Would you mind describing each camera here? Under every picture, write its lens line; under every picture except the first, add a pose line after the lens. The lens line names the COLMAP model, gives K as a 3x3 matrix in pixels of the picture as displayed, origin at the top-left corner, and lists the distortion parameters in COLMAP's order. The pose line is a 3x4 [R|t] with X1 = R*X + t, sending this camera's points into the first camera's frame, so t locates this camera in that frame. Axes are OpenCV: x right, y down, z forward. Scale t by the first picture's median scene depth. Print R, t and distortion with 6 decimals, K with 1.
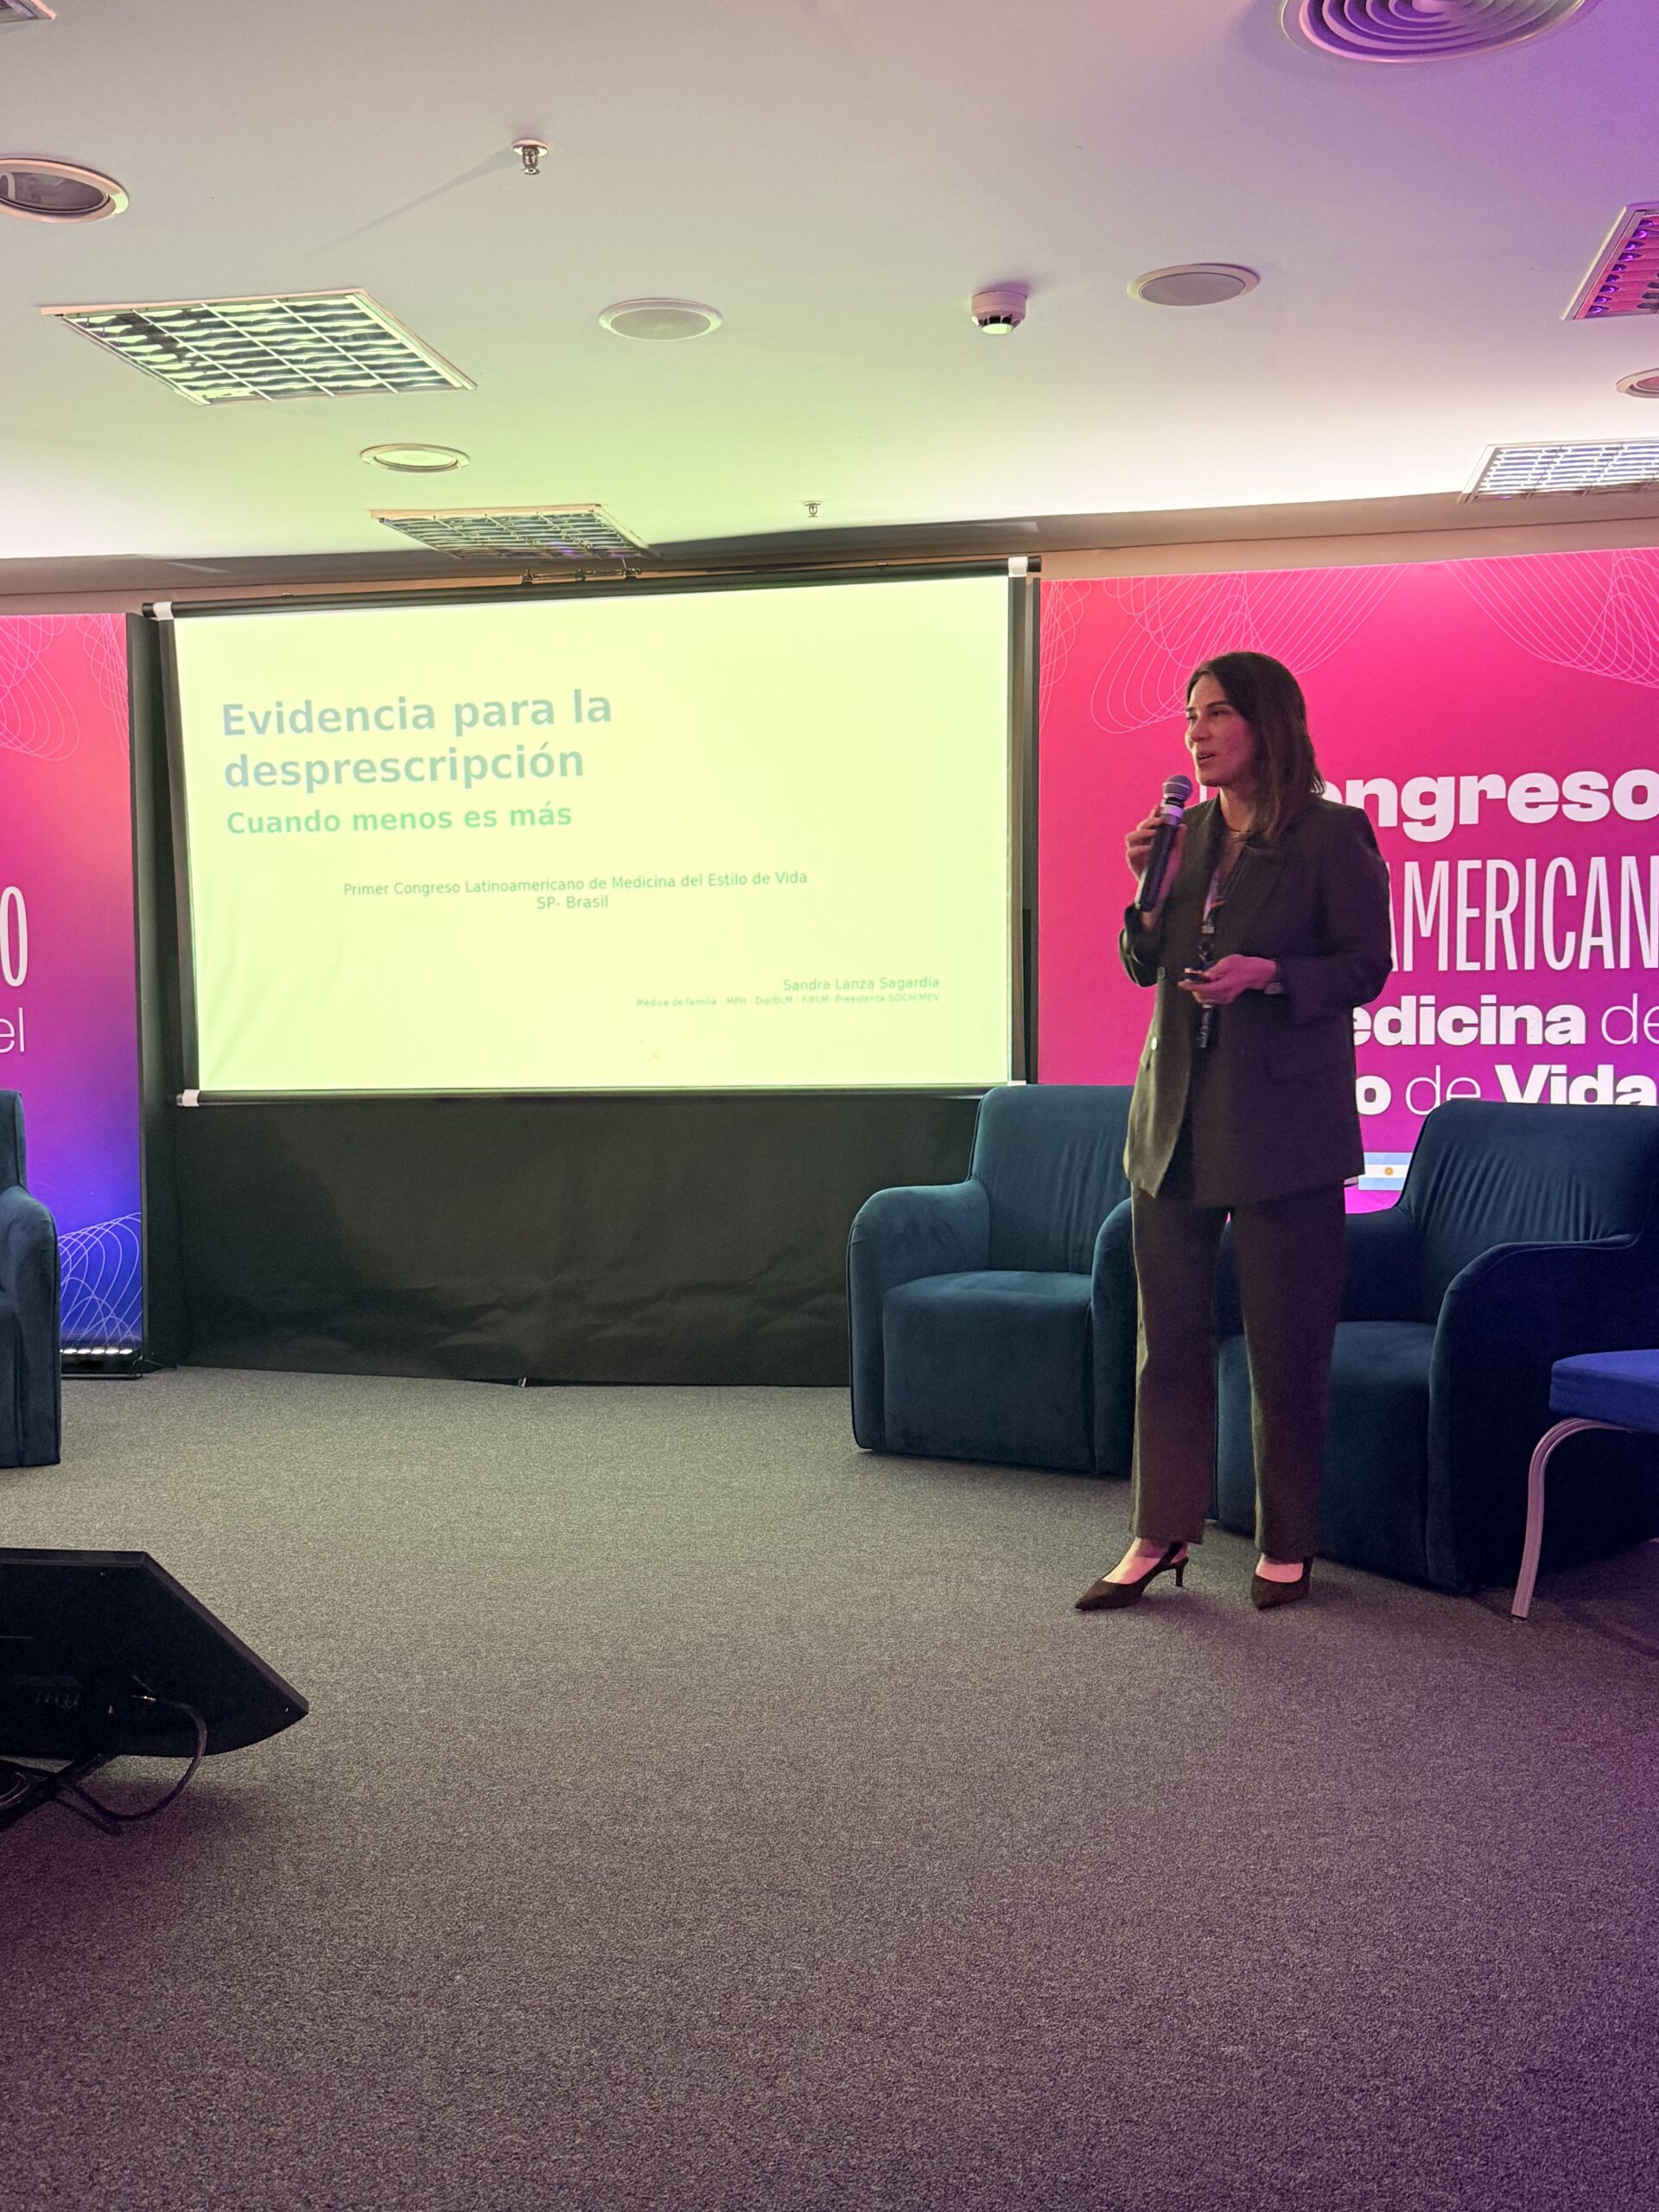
lens RADIAL K [[2171.9, 0, 836.2], [0, 2171.9, 1111.6], [0, 0, 1]] dist [0.215038, -0.510042]
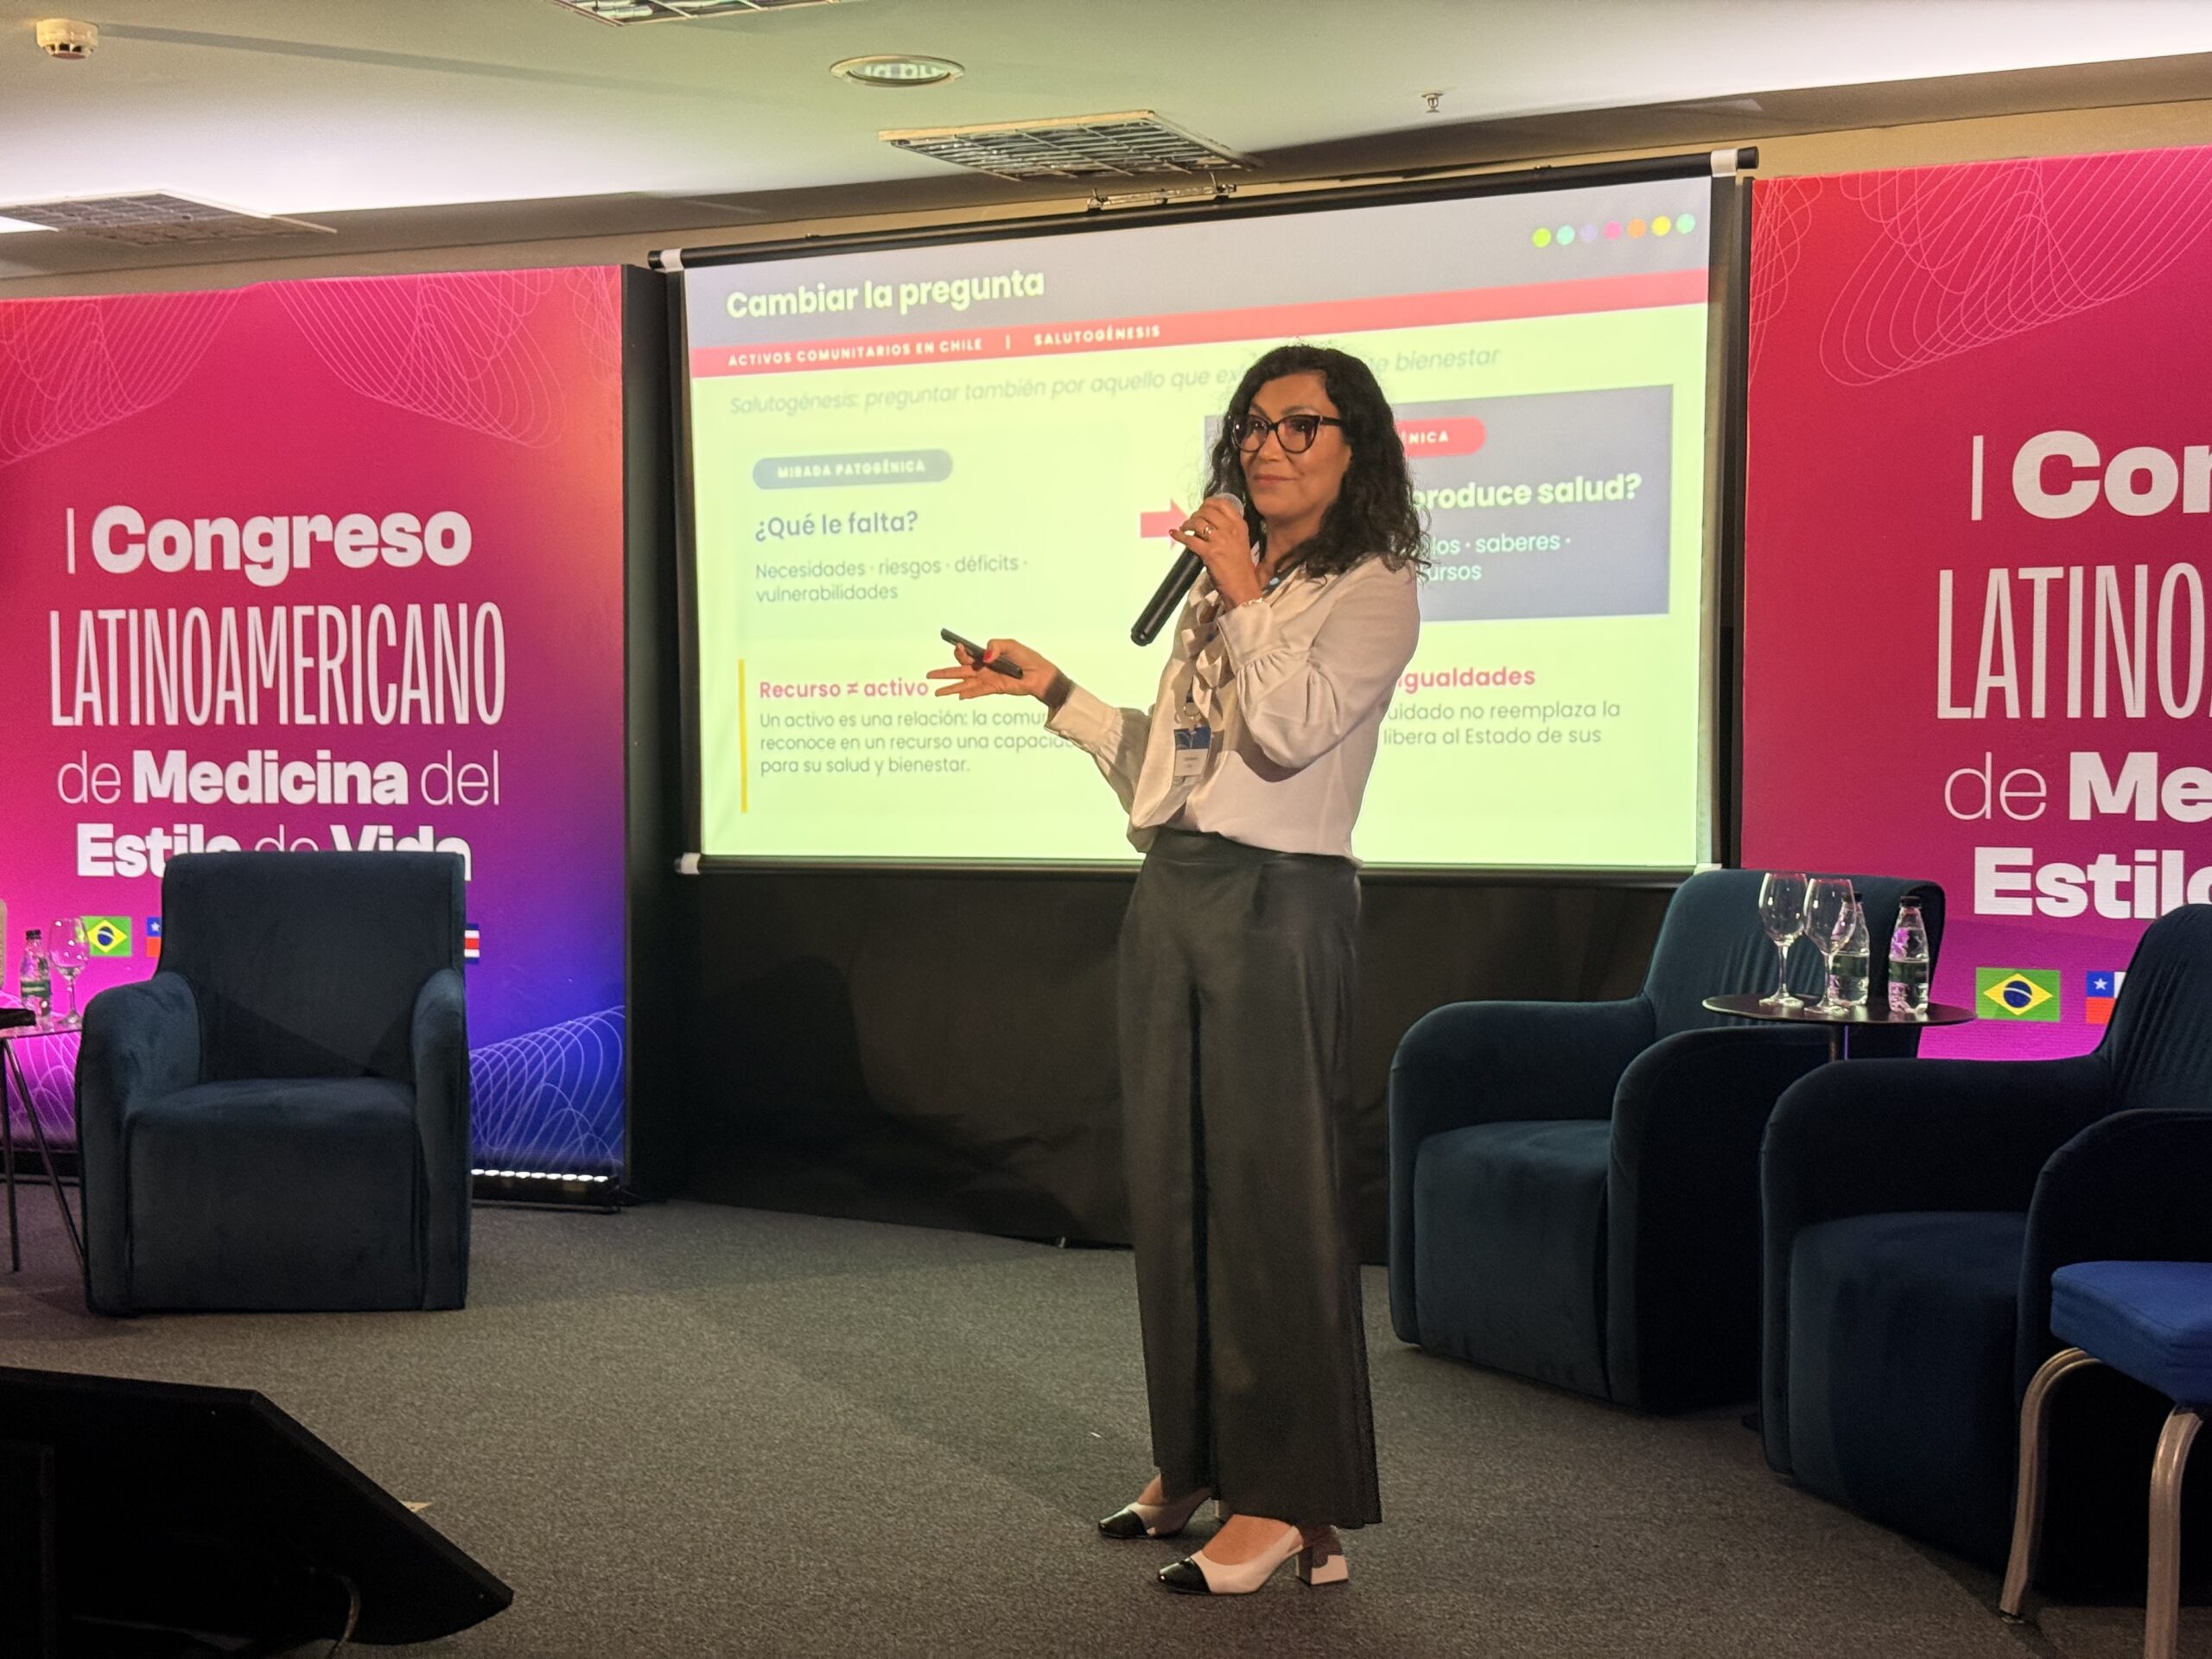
lens RADIAL K [[3085.5, 0, 1096.8], [0, 3085.5, 822.4], [0, 0, 1]] dist [0.183706, -0.357167]
pose [[0.968731, 0.015120, -0.247652, 0.146995], [-0.020000, 0.999652, -0.017201, -0.005840], [0.247306, 0.021617, 0.968696, -0.059862]]
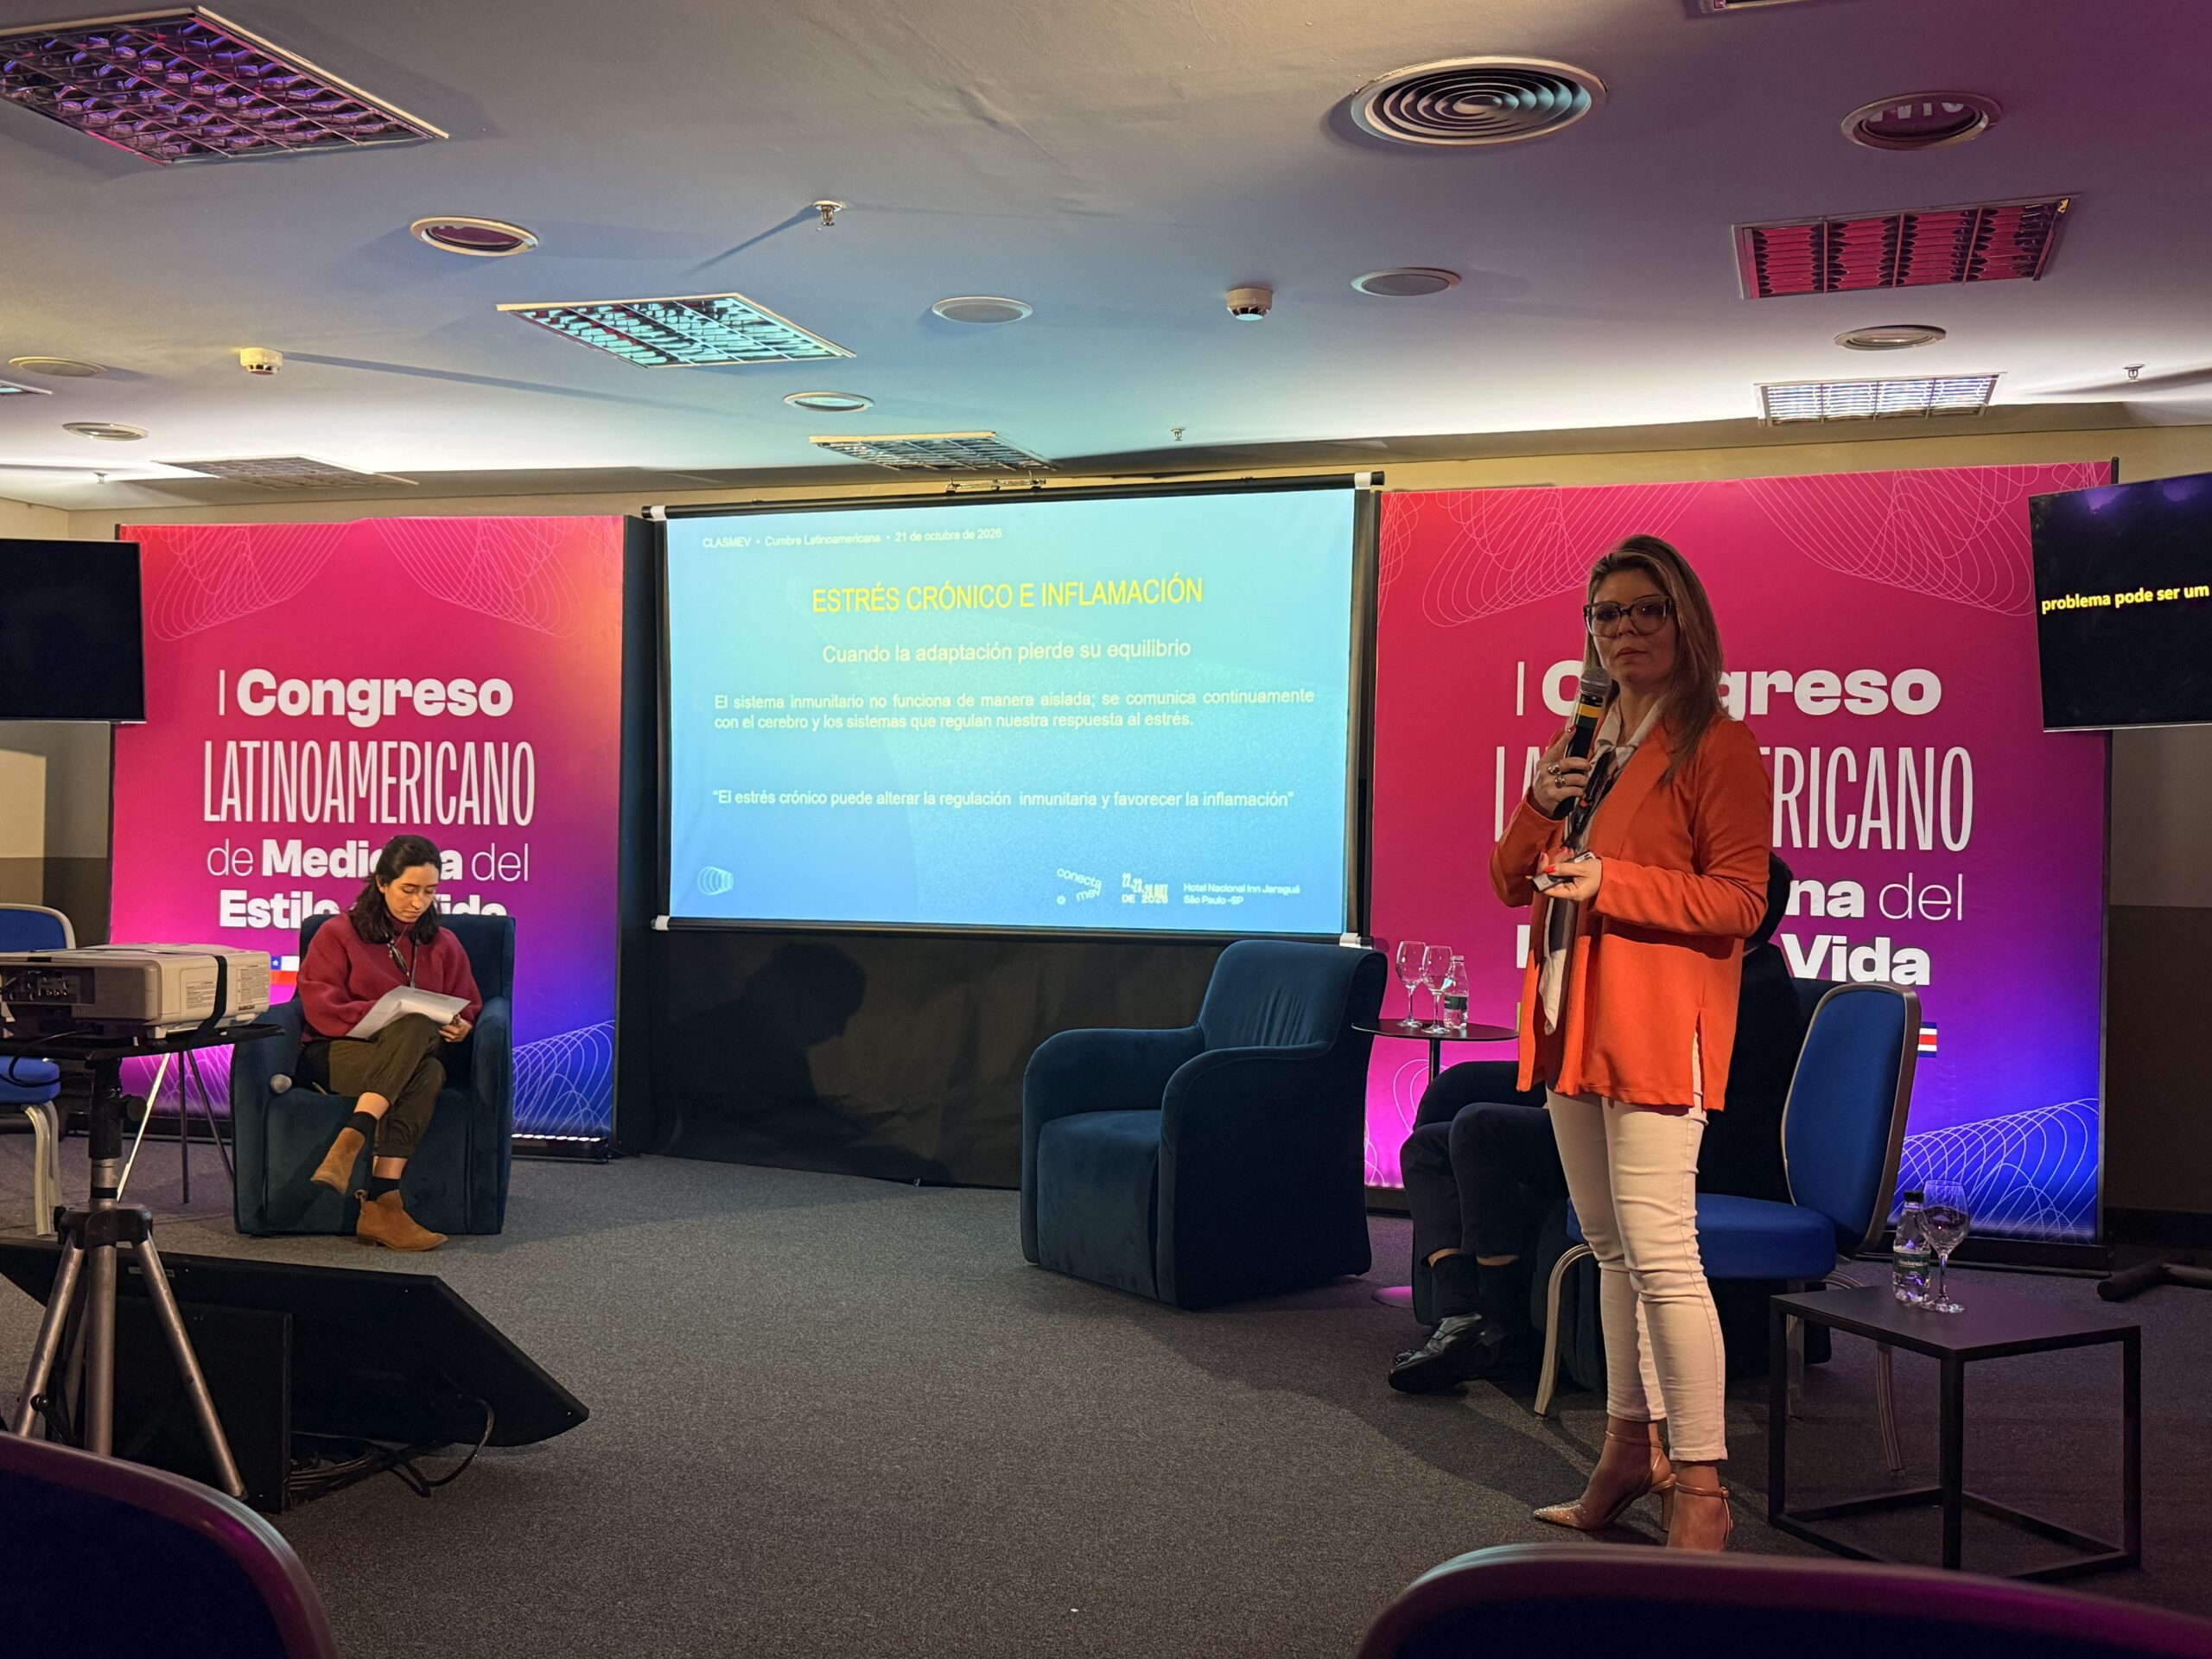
lens RADIAL K [[2167.5, 0, 1122.4], [0, 2167.5, 831.3], [0, 0, 1]] dist [0.219096, -0.522321]
pose [[0.988897, 0.025508, -0.146398, 0.134745], [-0.032671, 0.998373, -0.046731, -0.010153], [0.144968, 0.050995, 0.988121, -0.130635]]
